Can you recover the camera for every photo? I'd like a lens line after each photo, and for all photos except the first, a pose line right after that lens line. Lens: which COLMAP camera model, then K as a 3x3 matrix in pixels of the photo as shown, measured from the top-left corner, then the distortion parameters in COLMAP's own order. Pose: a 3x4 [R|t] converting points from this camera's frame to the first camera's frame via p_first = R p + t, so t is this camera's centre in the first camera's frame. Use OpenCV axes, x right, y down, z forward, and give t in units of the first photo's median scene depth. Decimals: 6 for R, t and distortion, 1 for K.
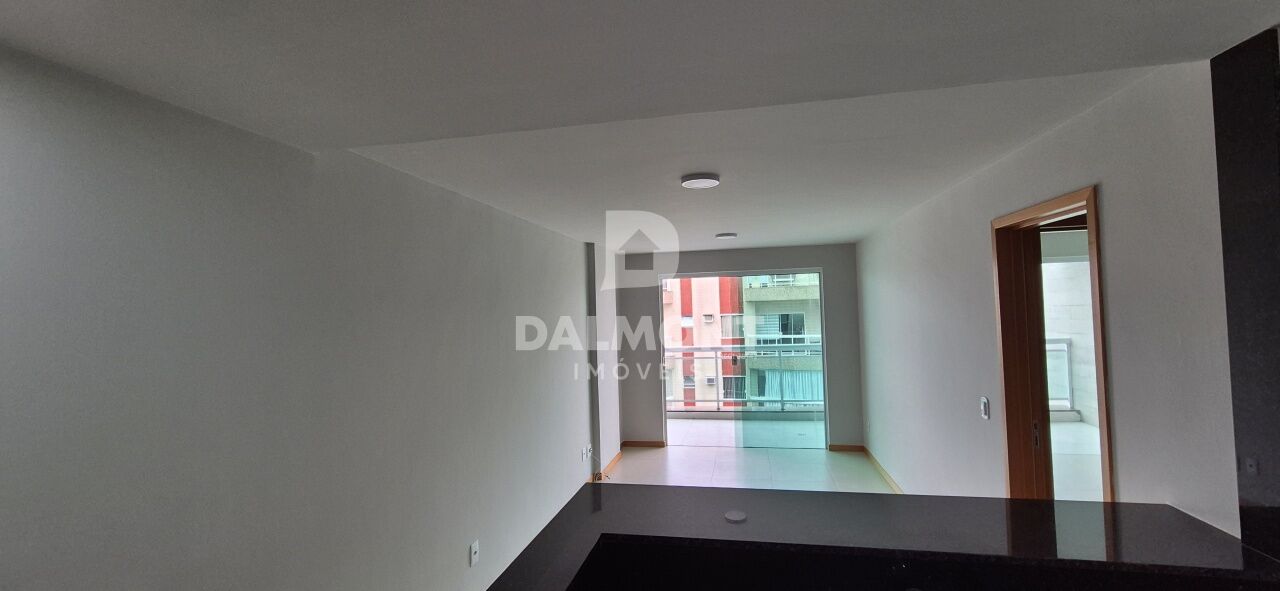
lens RADIAL K [[522.1, 0, 633.3], [0, 522.1, 293.9], [0, 0, 1]] dist [0.009324, -0.001167]
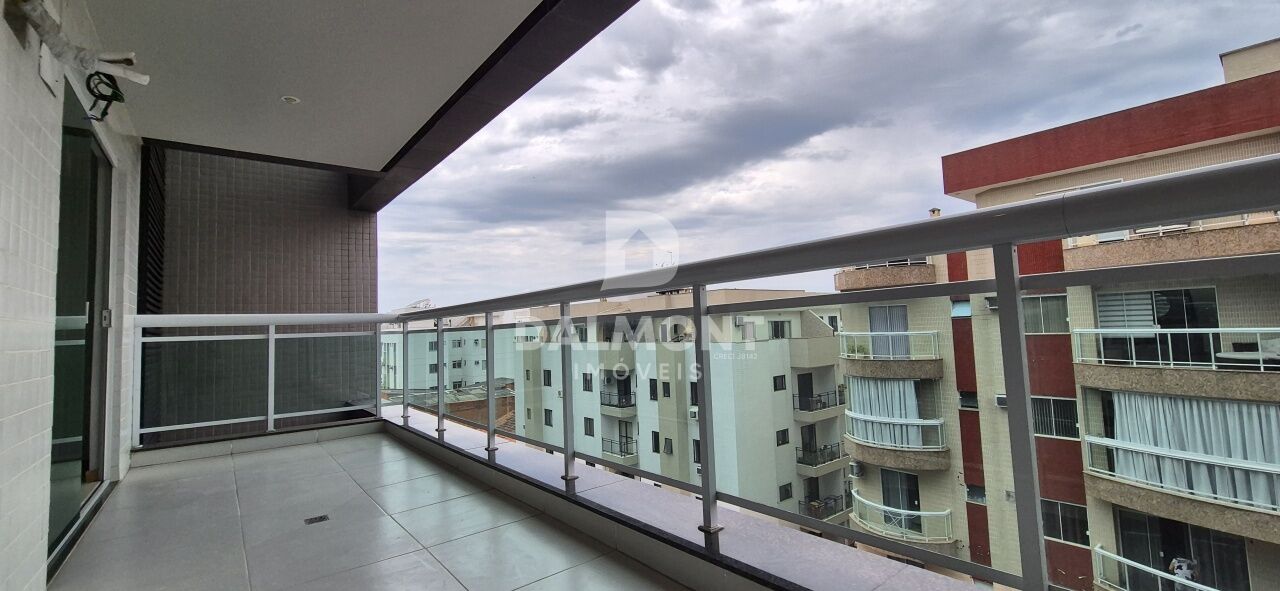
lens RADIAL K [[522.1, 0, 643.5], [0, 522.1, 288.4], [0, 0, 1]] dist [0.009324, -0.001167]
pose [[0.782129, -0.046199, -0.621402, 0.708483], [0.036614, 0.998932, -0.028183, 0.111251], [0.622040, -0.000709, 0.782985, 0.833045]]
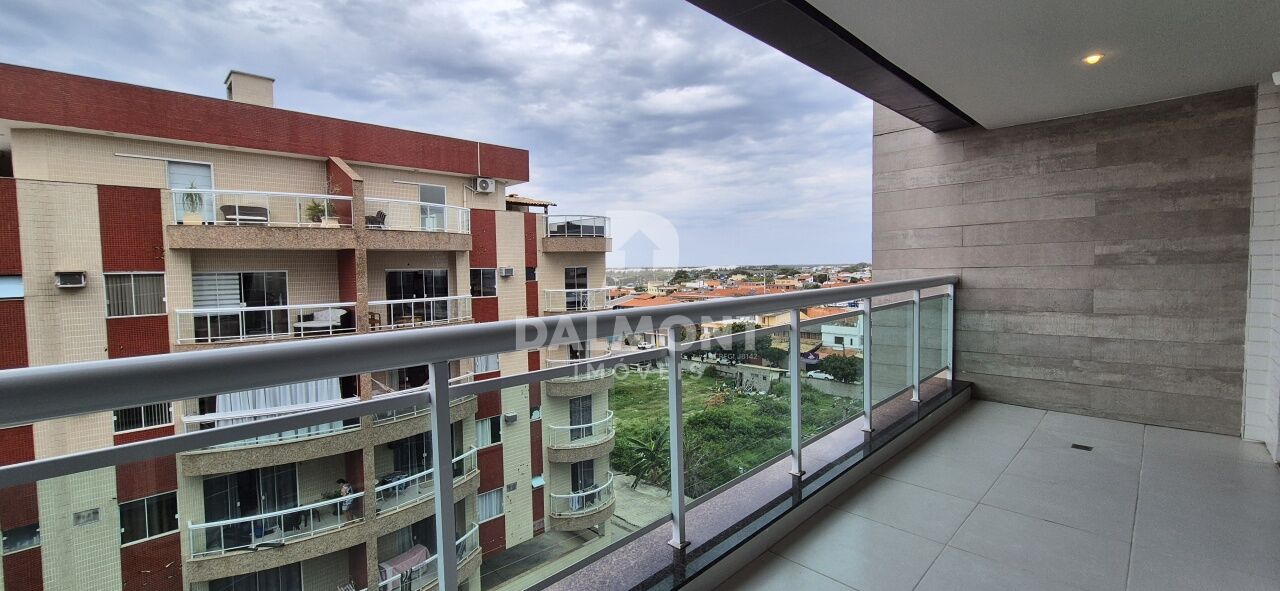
lens RADIAL K [[522.1, 0, 629.6], [0, 522.1, 289.6], [0, 0, 1]] dist [0.009324, -0.001167]
pose [[0.546415, -0.016233, 0.837357, 0.052305], [-0.024474, 0.999076, 0.035338, 0.088541], [-0.837157, -0.039802, 0.545513, 0.987169]]
